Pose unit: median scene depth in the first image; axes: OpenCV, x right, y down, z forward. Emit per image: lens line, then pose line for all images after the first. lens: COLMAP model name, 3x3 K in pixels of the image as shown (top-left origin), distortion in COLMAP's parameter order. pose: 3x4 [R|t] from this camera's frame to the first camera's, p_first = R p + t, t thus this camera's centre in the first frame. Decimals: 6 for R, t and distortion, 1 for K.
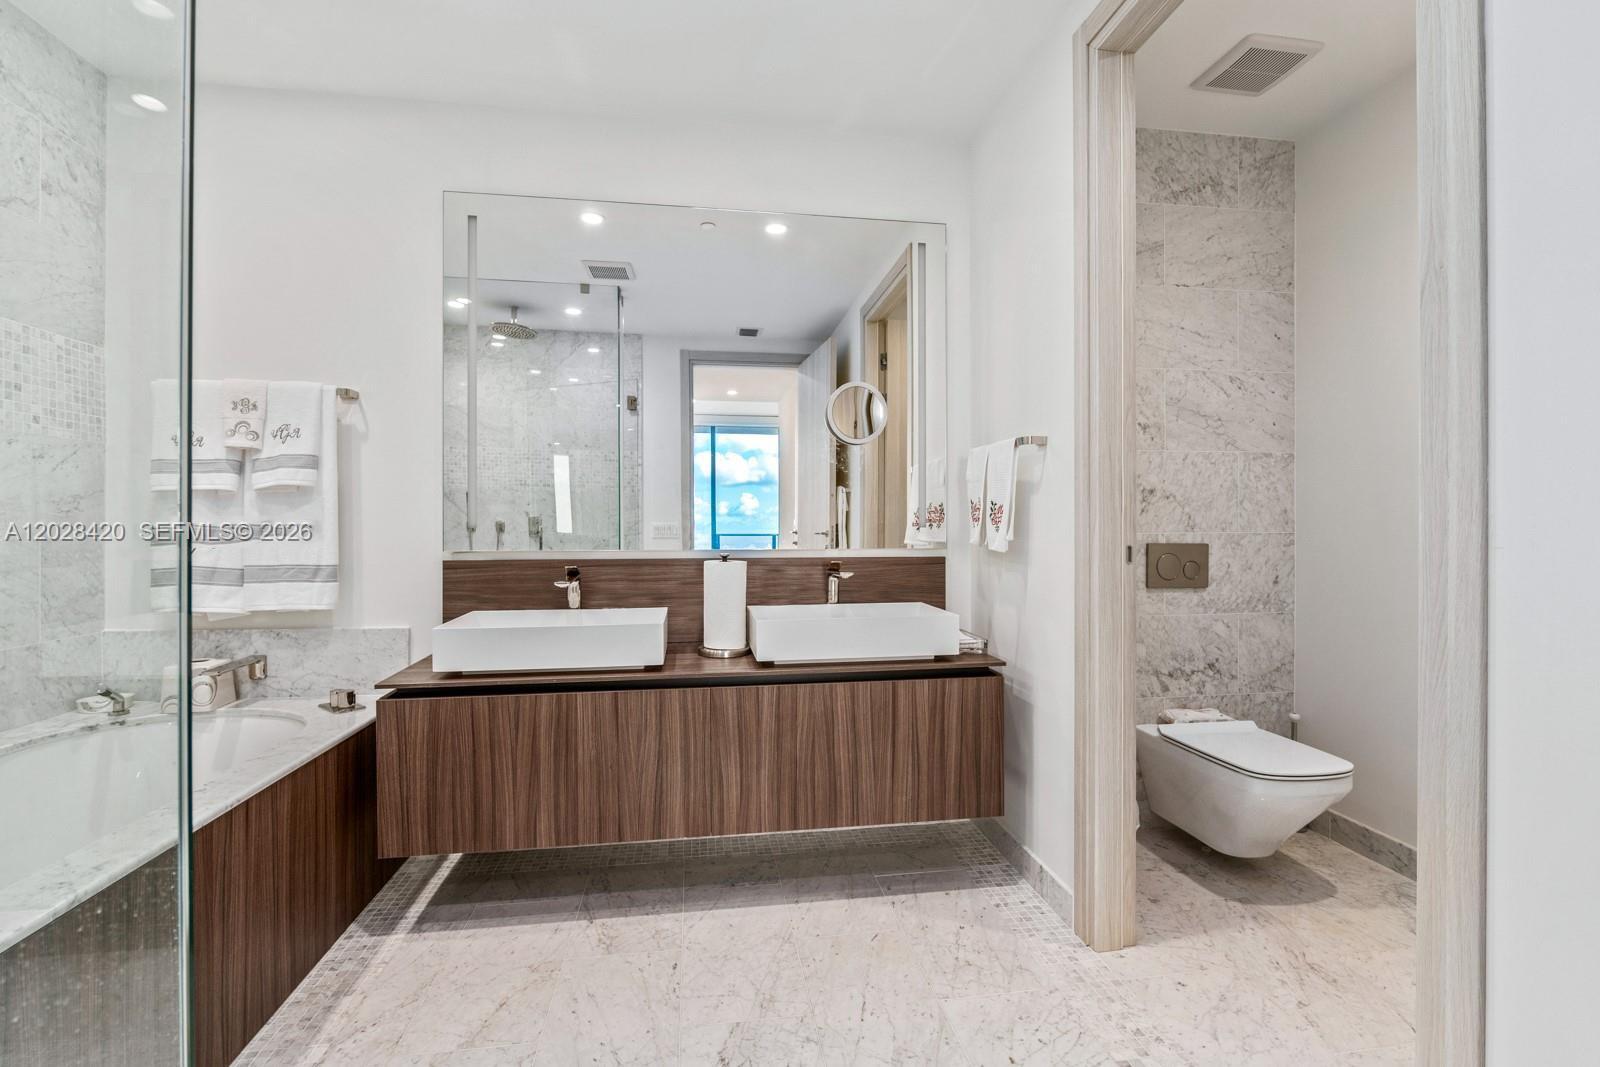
lens RADIAL K [[718.3, 0, 805.9], [0, 718.3, 525.9], [0, 0, 1]] dist [-0.005603, -0.001147]
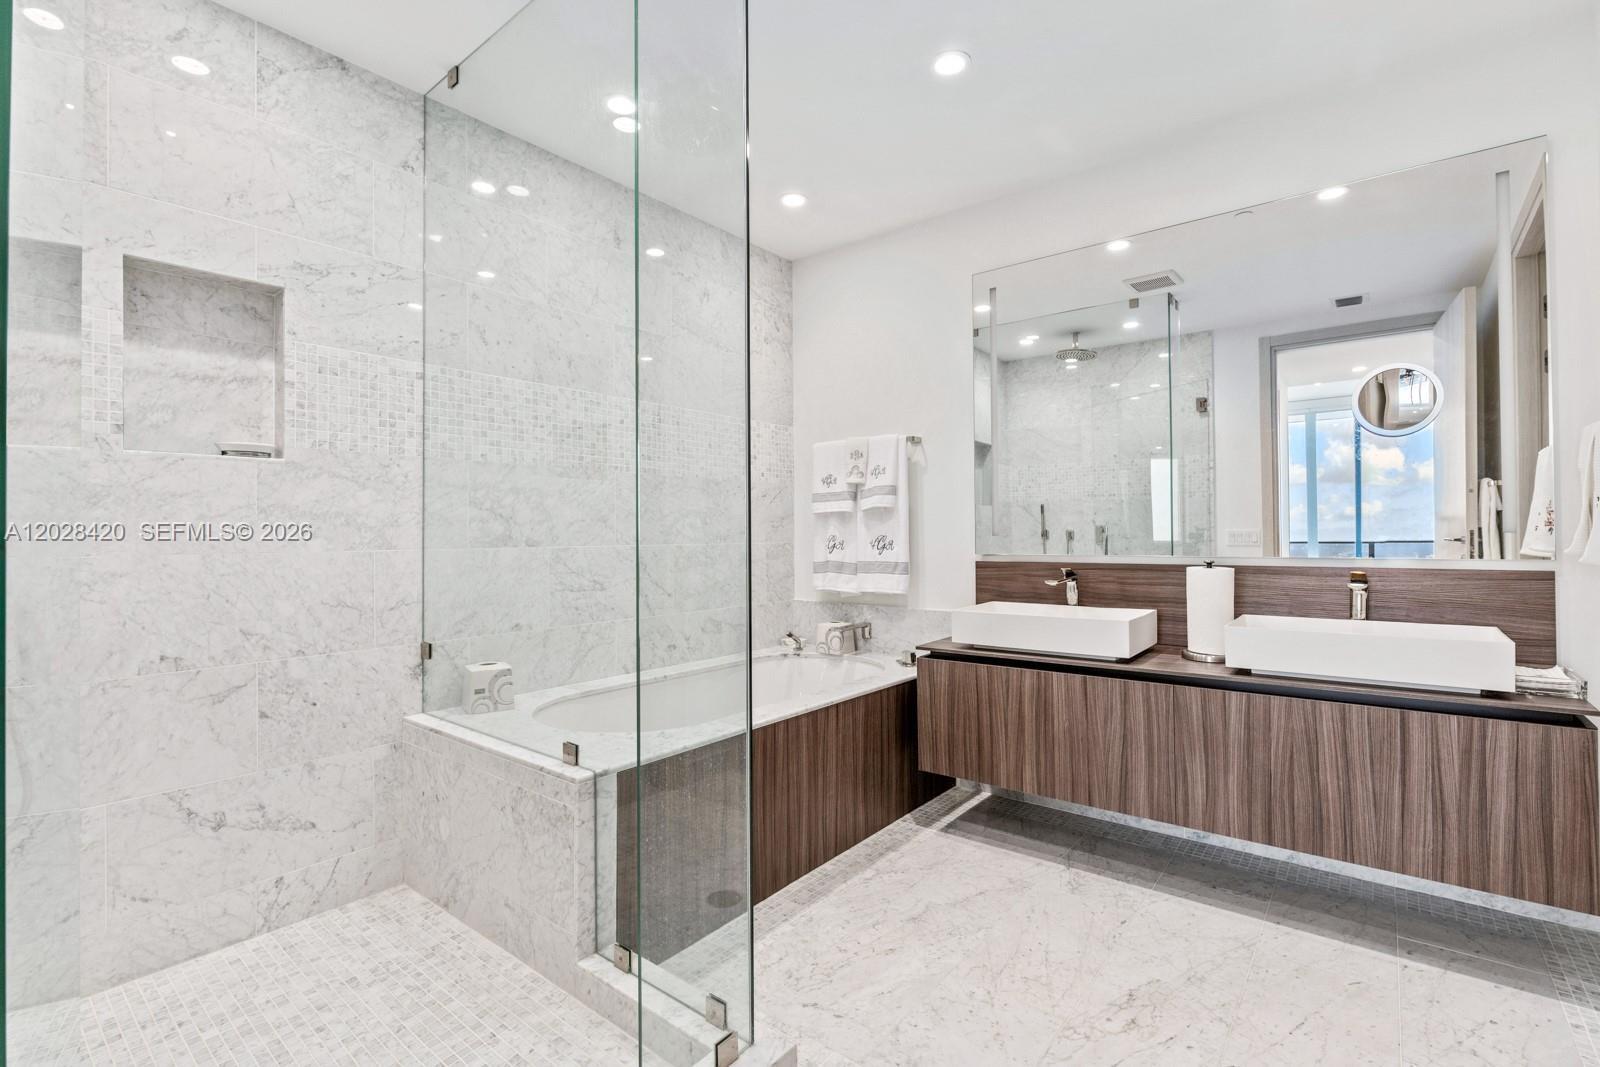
lens RADIAL K [[728.7, 0, 798.0], [0, 728.7, 528.4], [0, 0, 1]] dist [-0.005475, -0.000488]
pose [[0.673751, -0.011669, -0.738866, 0.277311], [0.007495, 0.999932, -0.008957, -0.001084], [0.738920, 0.000497, 0.673793, -0.130906]]
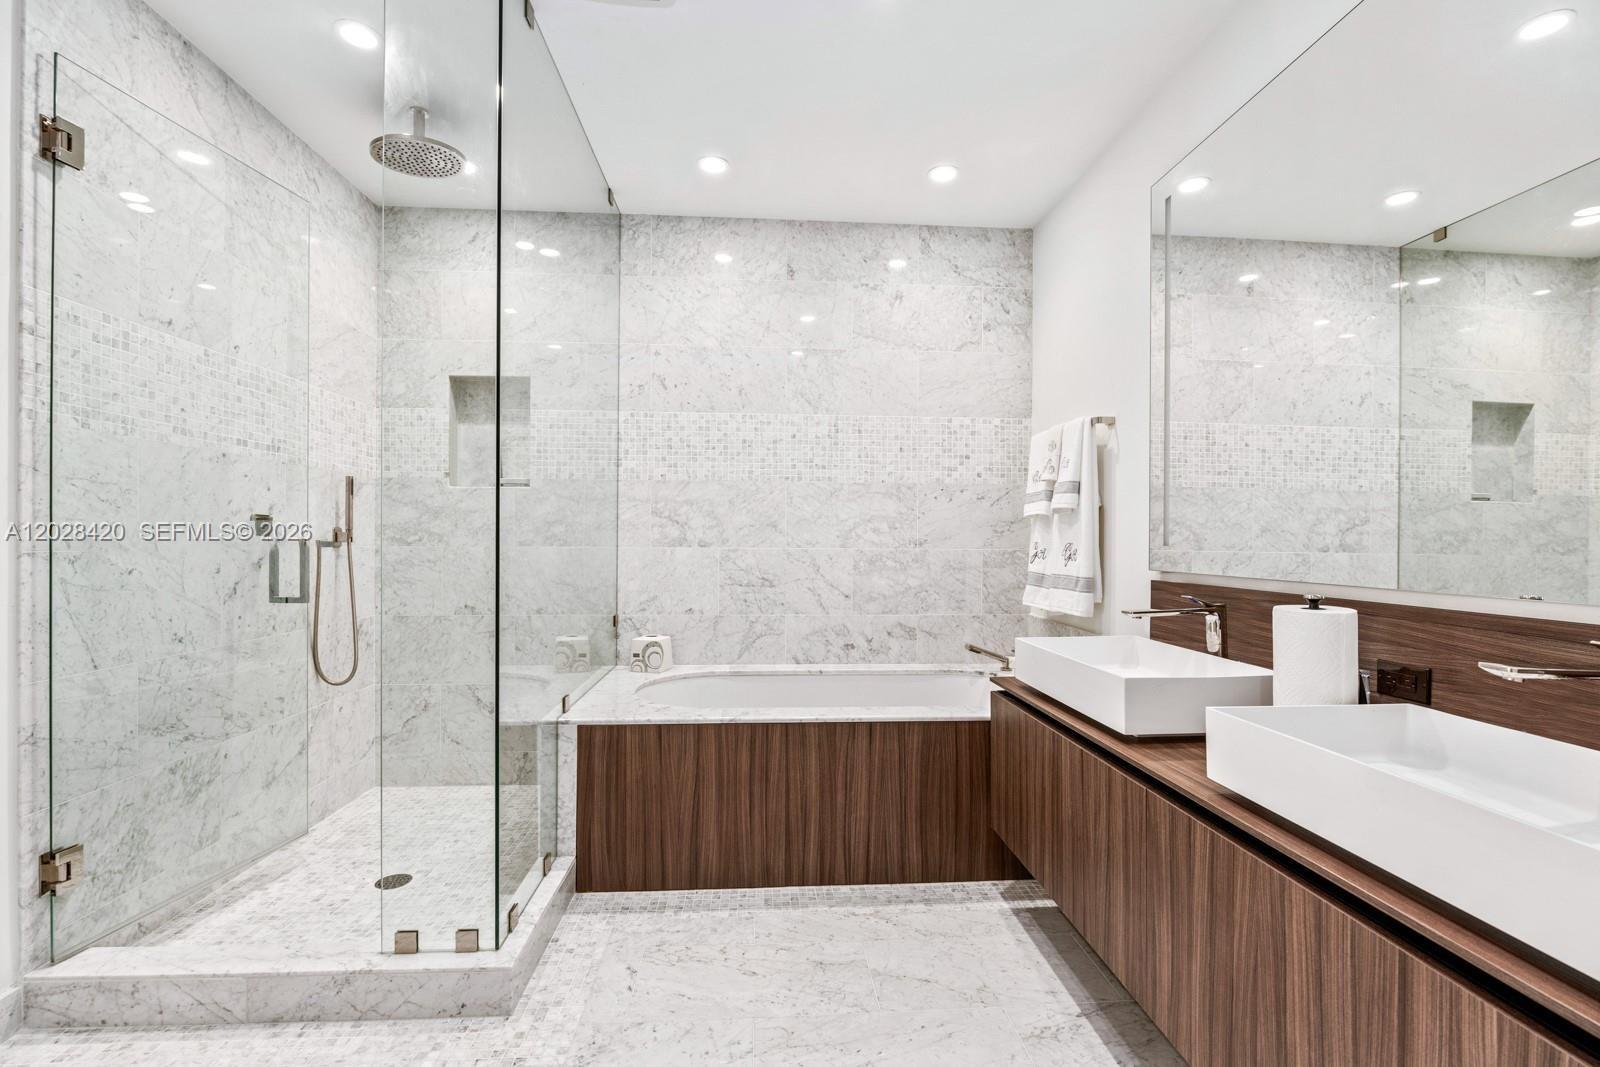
lens RADIAL K [[711.8, 0, 800.8], [0, 711.8, 542.0], [0, 0, 1]] dist [-0.001713, -0.000112]
pose [[-0.085867, 0.003593, -0.996300, 0.523940], [-0.006550, 0.999970, 0.004171, -0.002808], [0.996285, 0.006884, -0.085841, 0.701284]]
